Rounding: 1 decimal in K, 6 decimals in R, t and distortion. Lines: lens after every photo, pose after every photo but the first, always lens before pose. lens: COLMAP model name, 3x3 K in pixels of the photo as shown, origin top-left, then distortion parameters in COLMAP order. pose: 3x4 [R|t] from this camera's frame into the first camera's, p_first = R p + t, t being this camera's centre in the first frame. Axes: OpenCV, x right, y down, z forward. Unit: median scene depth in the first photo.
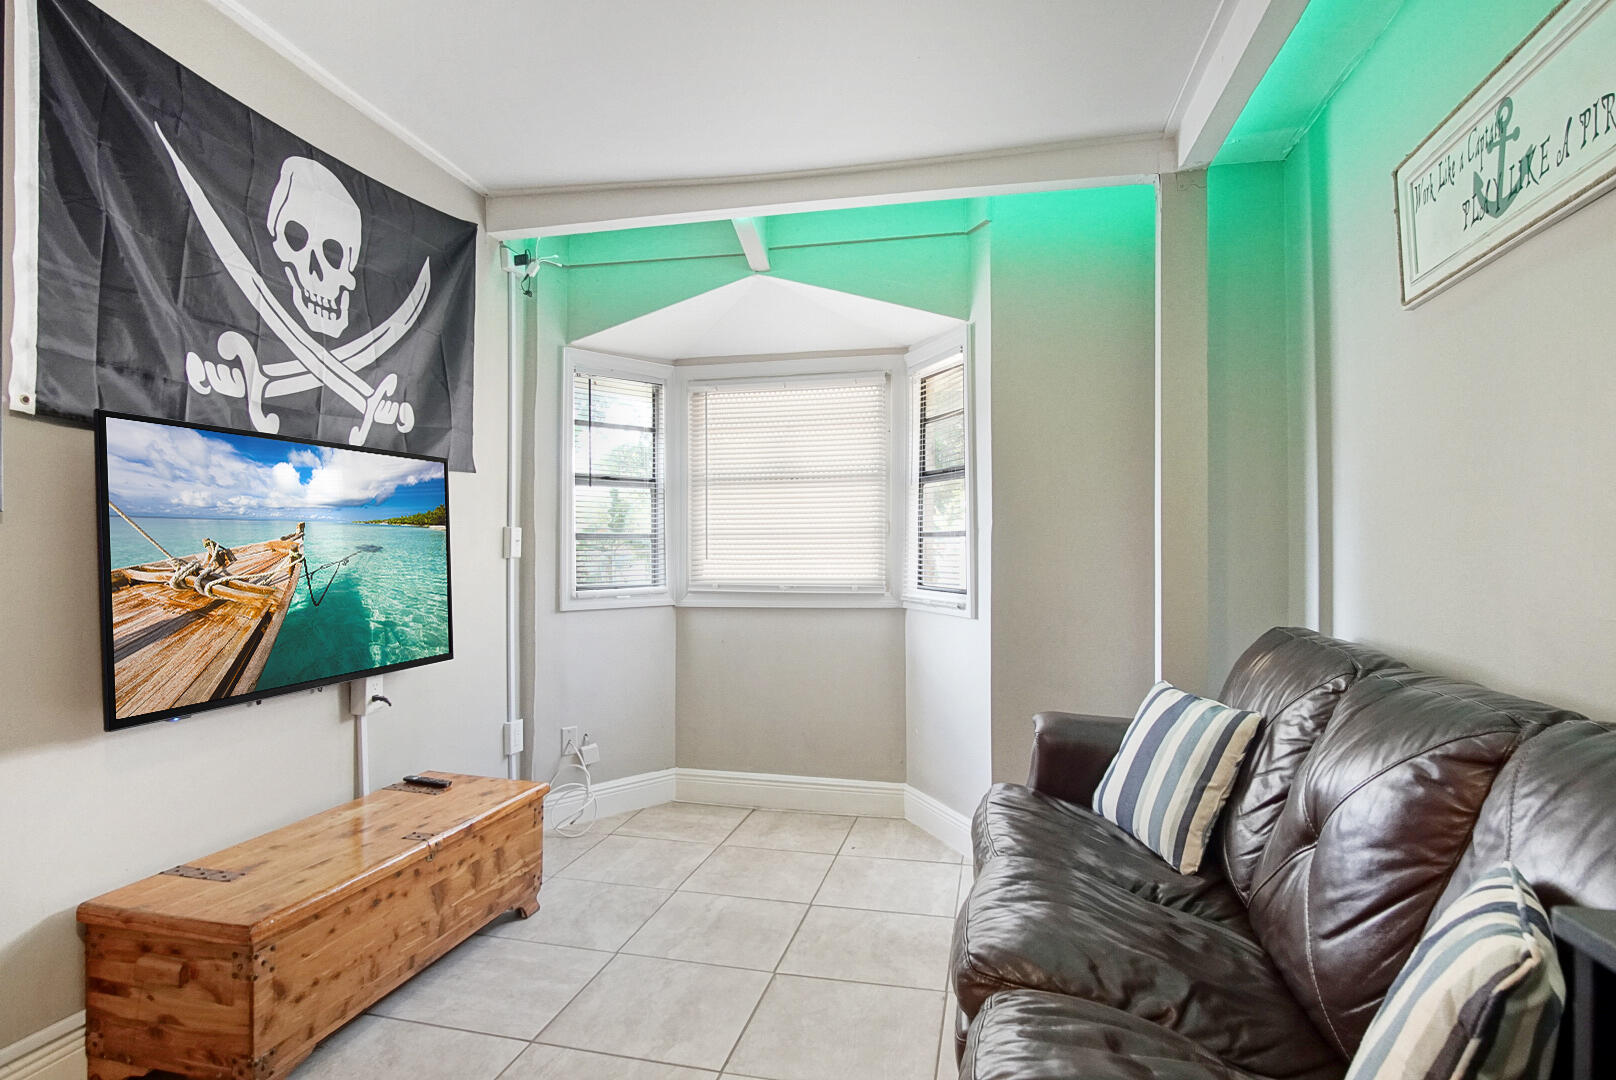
lens RADIAL K [[886.8, 0, 826.2], [0, 886.8, 551.8], [0, 0, 1]] dist [-0.039187, 0.013708]
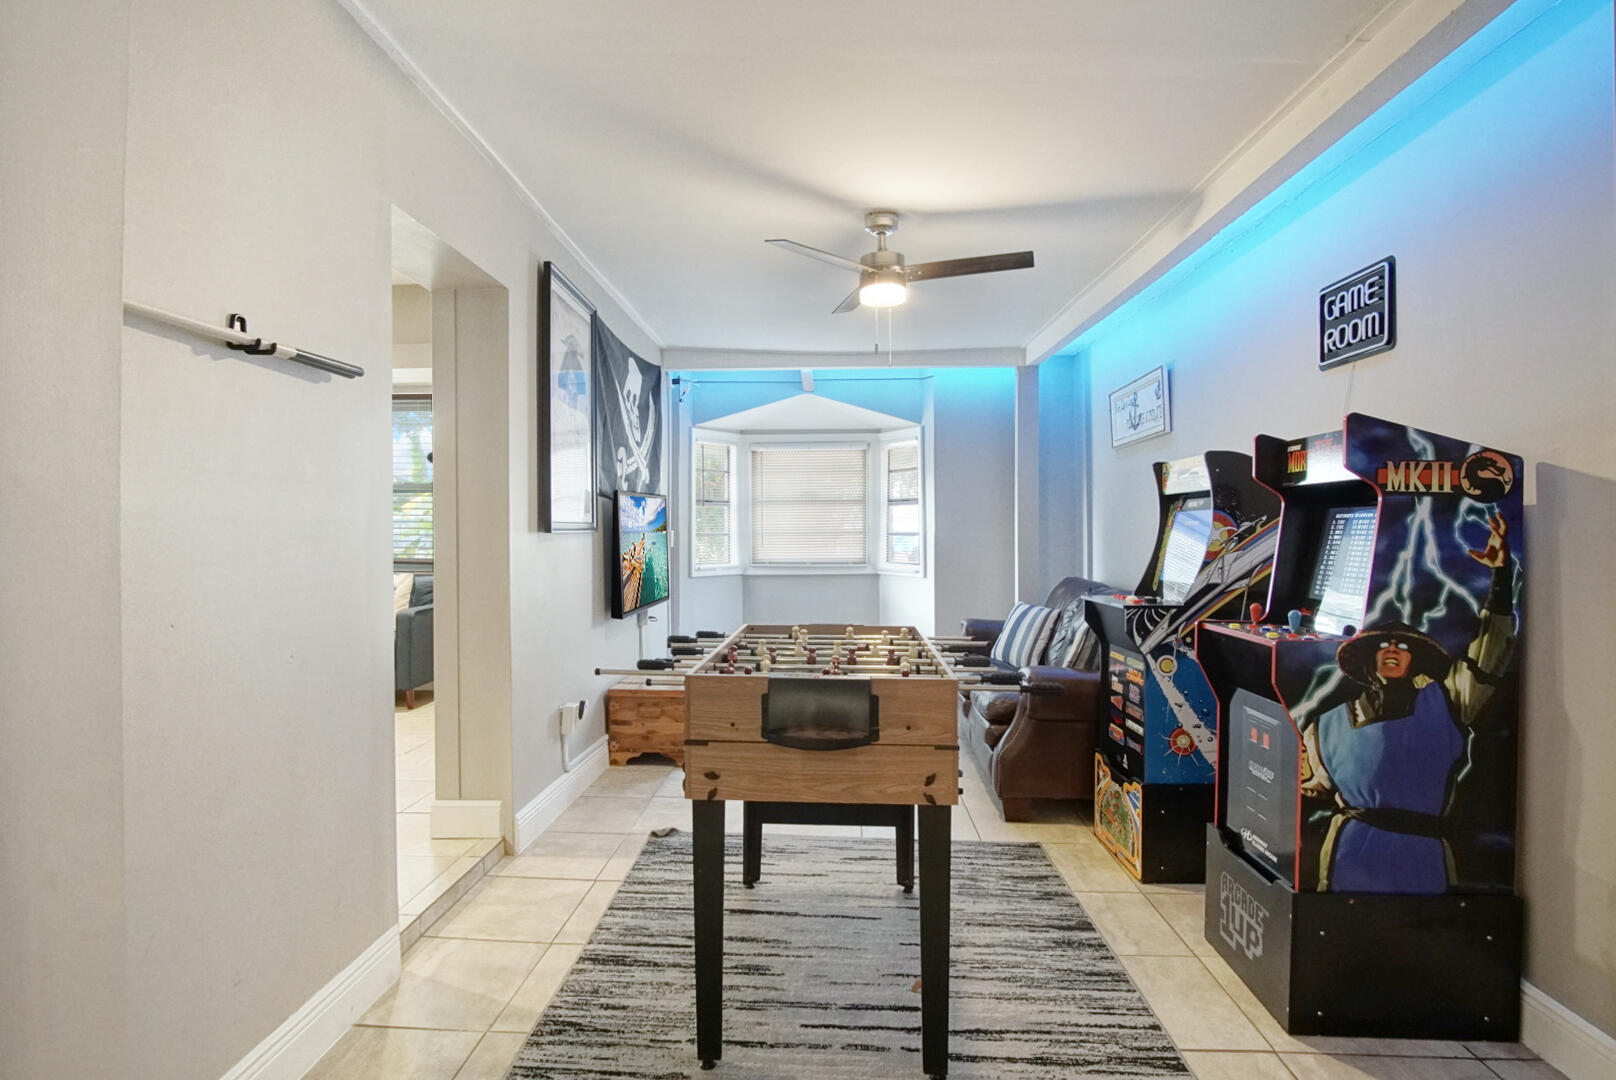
lens RADIAL K [[870.6, 0, 808.0], [0, 870.6, 540.0], [0, 0, 1]] dist [-0.031400, 0.008382]
pose [[0.988774, -0.003203, 0.149387, -0.501002], [0.002637, 0.999989, 0.003981, -0.021884], [-0.149398, -0.003543, 0.988771, -1.151633]]
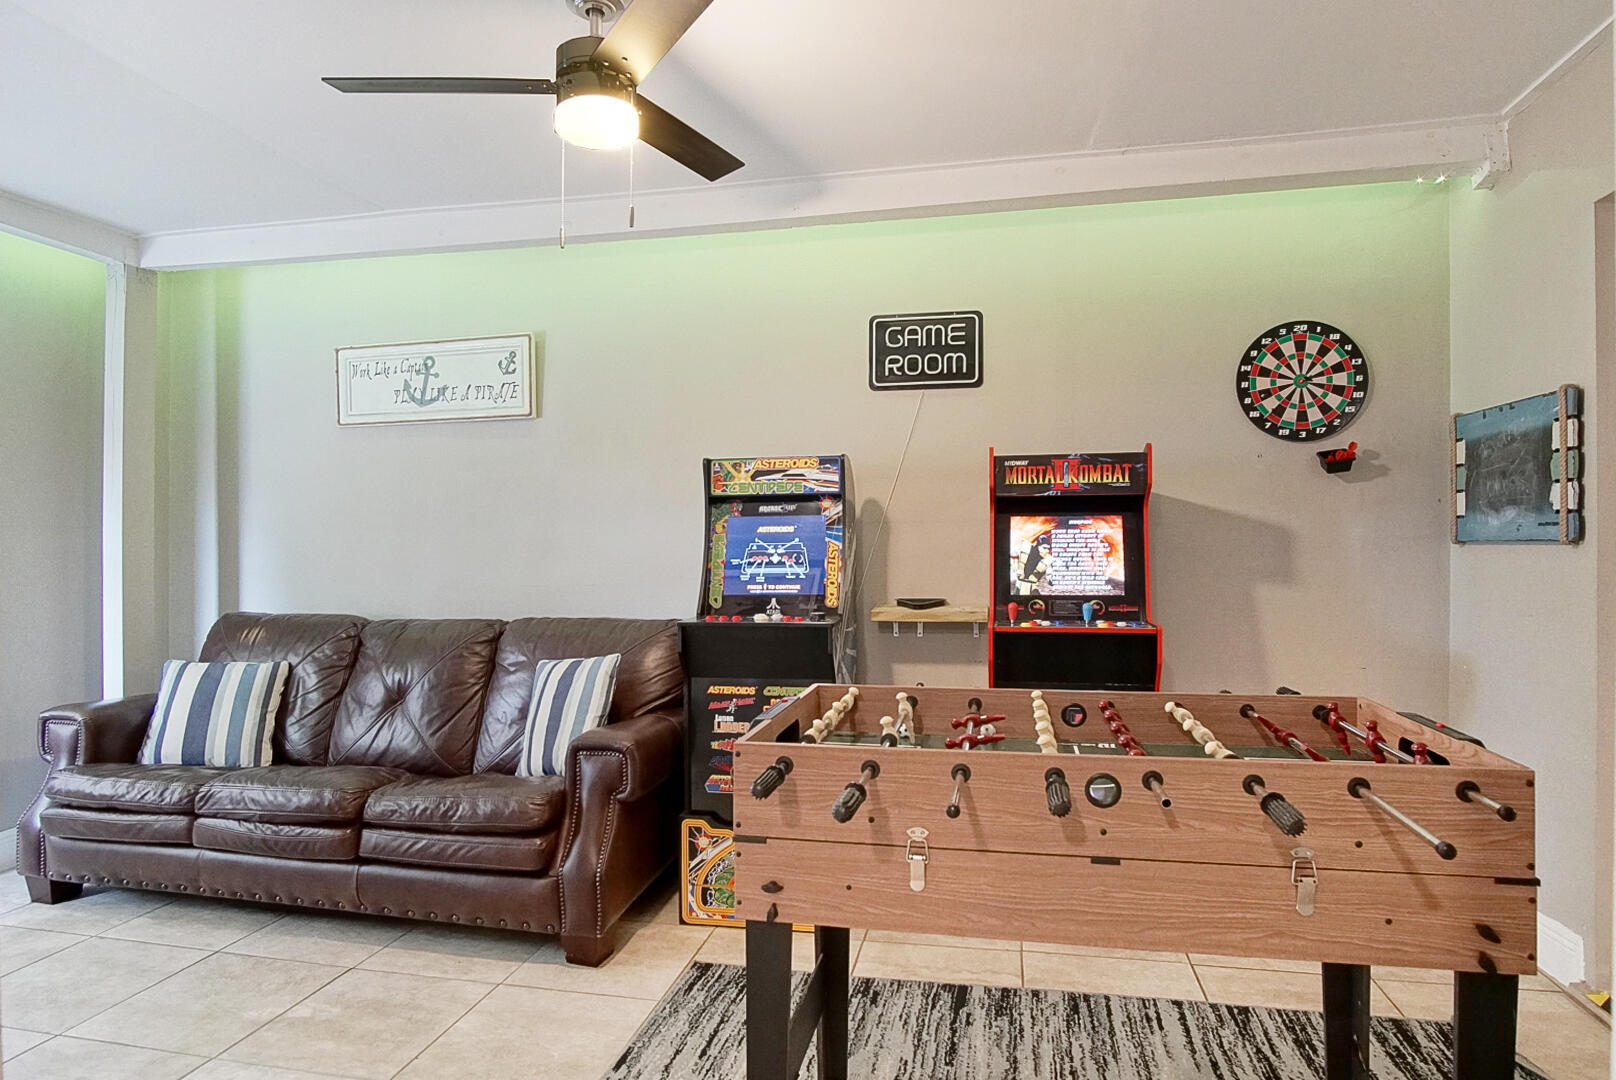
lens RADIAL K [[886.8, 0, 826.2], [0, 886.8, 551.8], [0, 0, 1]] dist [-0.039187, 0.013708]
pose [[0.025568, -0.009089, 0.999632, -0.947946], [0.011028, 0.999900, 0.008809, -0.020373], [-0.999612, 0.010799, 0.025666, -0.045898]]
